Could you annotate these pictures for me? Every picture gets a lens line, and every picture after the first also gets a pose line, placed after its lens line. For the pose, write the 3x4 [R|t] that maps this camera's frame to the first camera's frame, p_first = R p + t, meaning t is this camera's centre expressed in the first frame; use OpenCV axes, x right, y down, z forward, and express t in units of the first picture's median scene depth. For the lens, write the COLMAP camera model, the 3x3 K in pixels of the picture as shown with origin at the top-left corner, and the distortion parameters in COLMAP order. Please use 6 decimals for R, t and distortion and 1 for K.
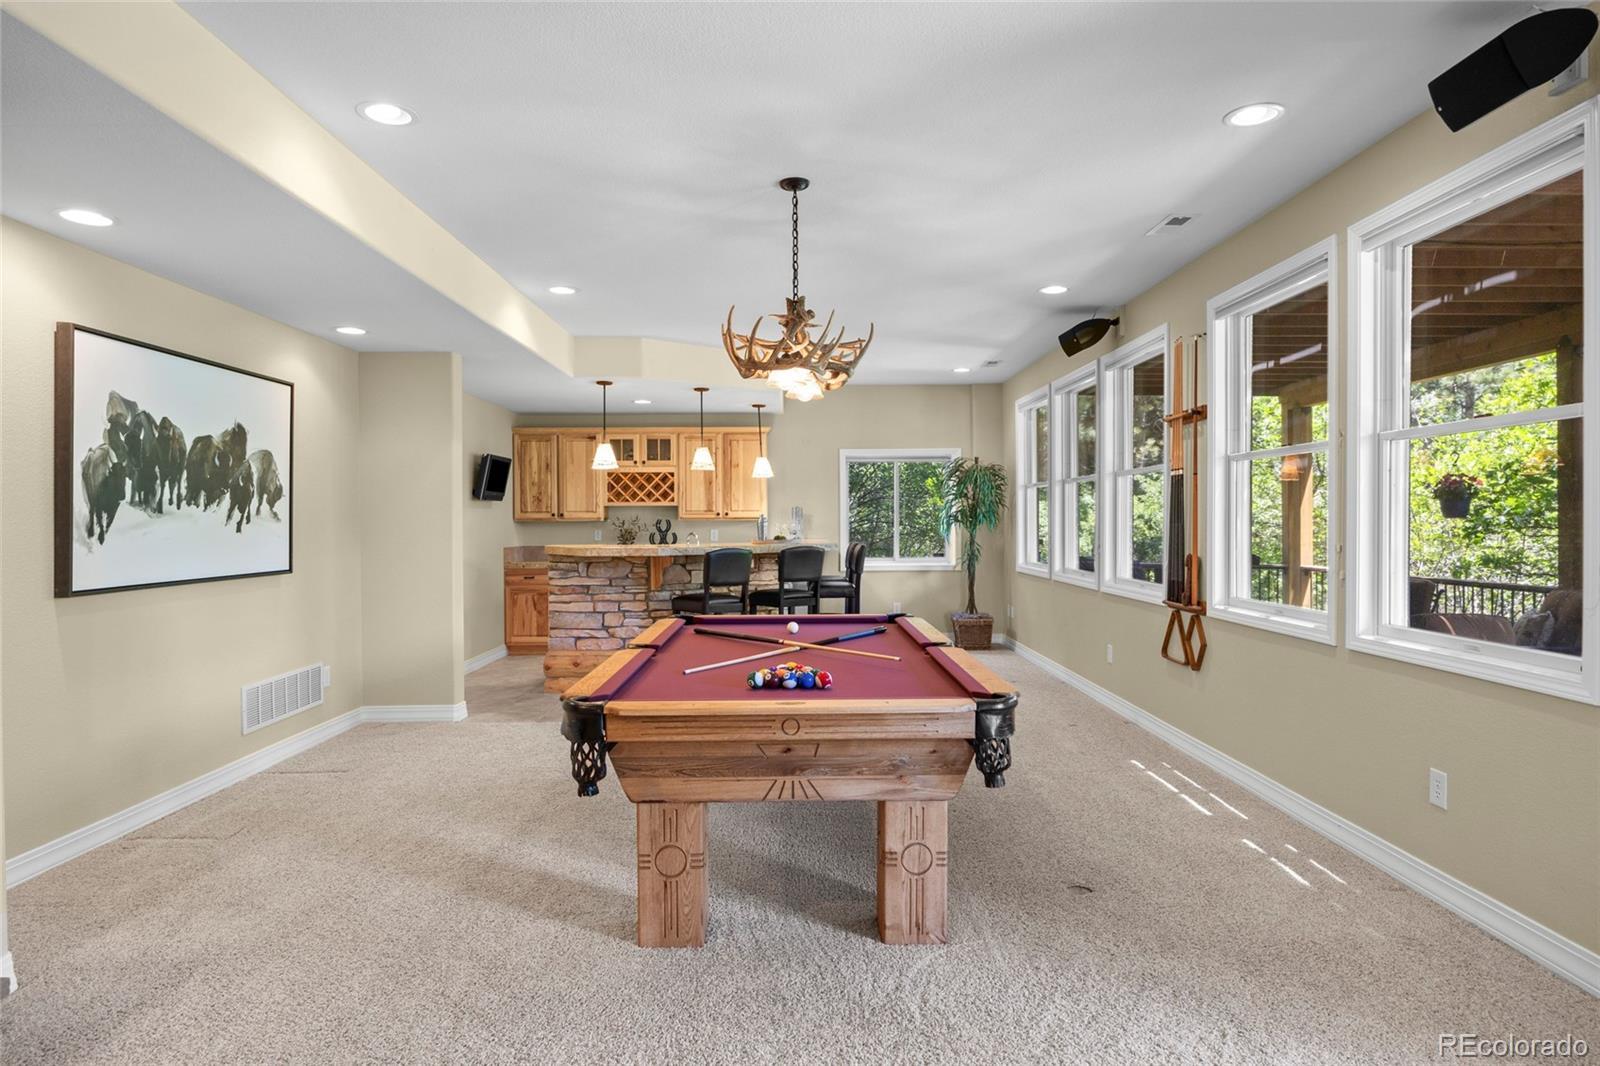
lens RADIAL K [[907.5, 0, 798.0], [0, 907.5, 527.3], [0, 0, 1]] dist [-0.015791, -0.000084]
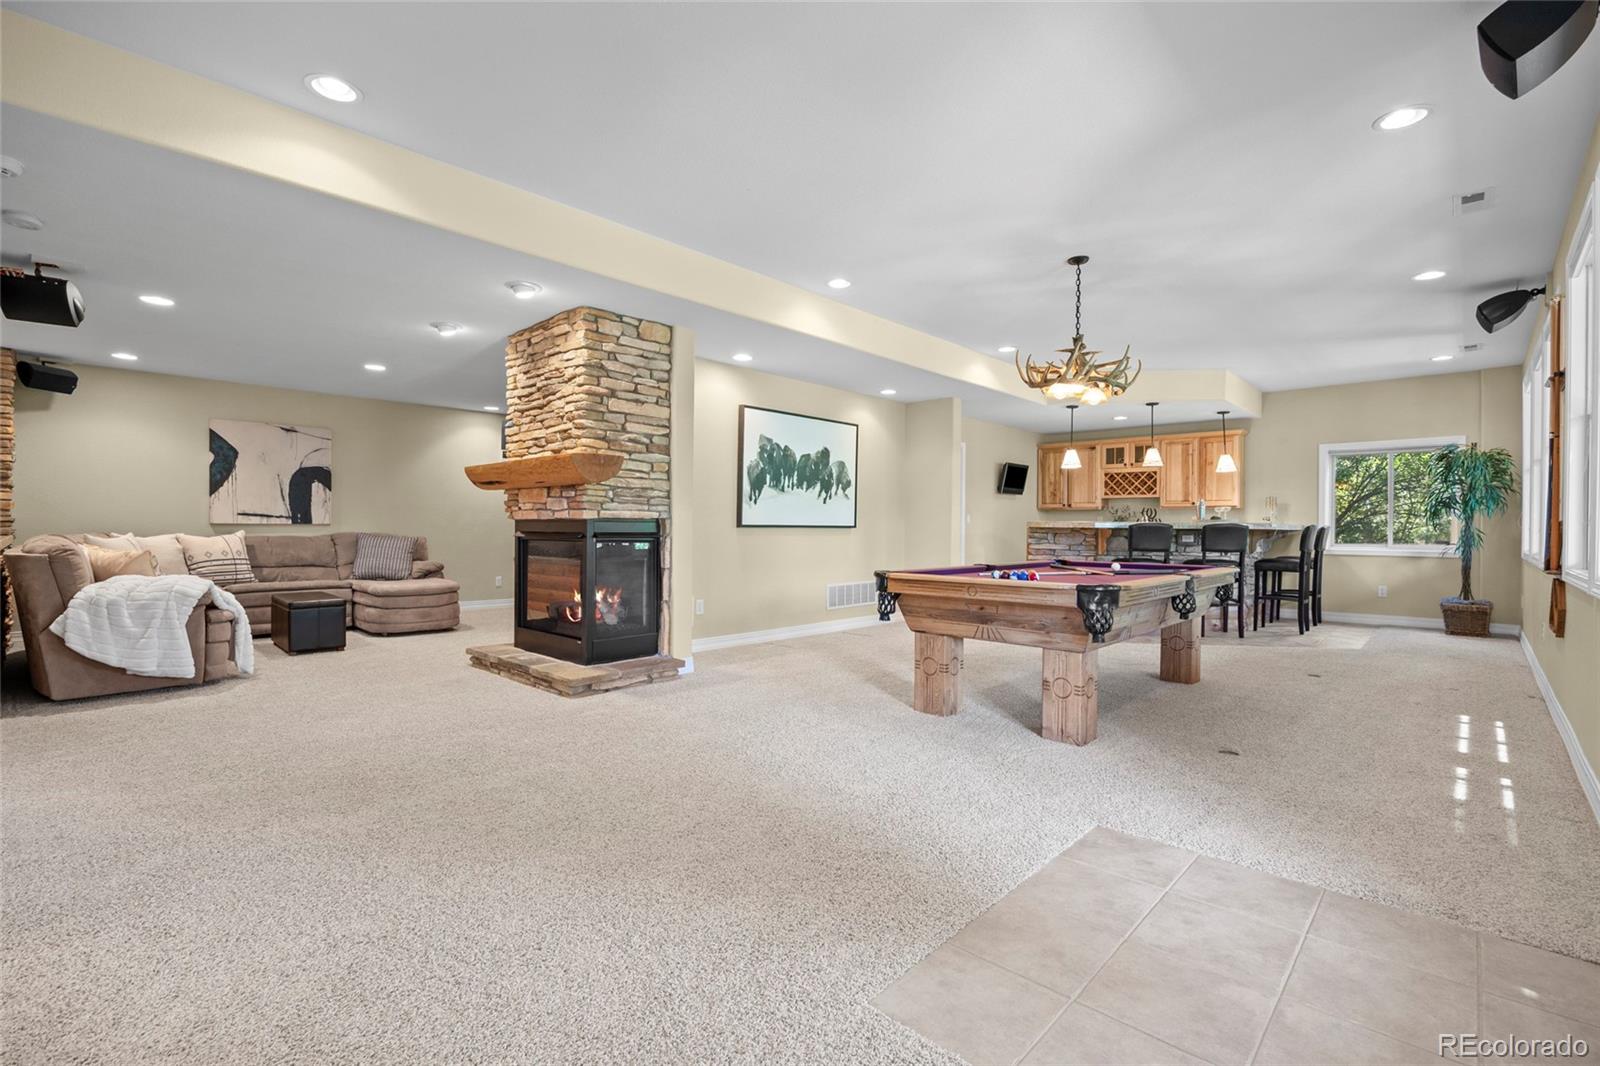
lens RADIAL K [[709.4, 0, 807.8], [0, 709.4, 528.4], [0, 0, 1]] dist [-0.013053, -0.000242]
pose [[0.721480, 0.012749, -0.692317, 0.384629], [-0.018129, 0.999836, -0.000481, 0.056855], [0.692197, 0.012898, 0.721593, -0.115215]]
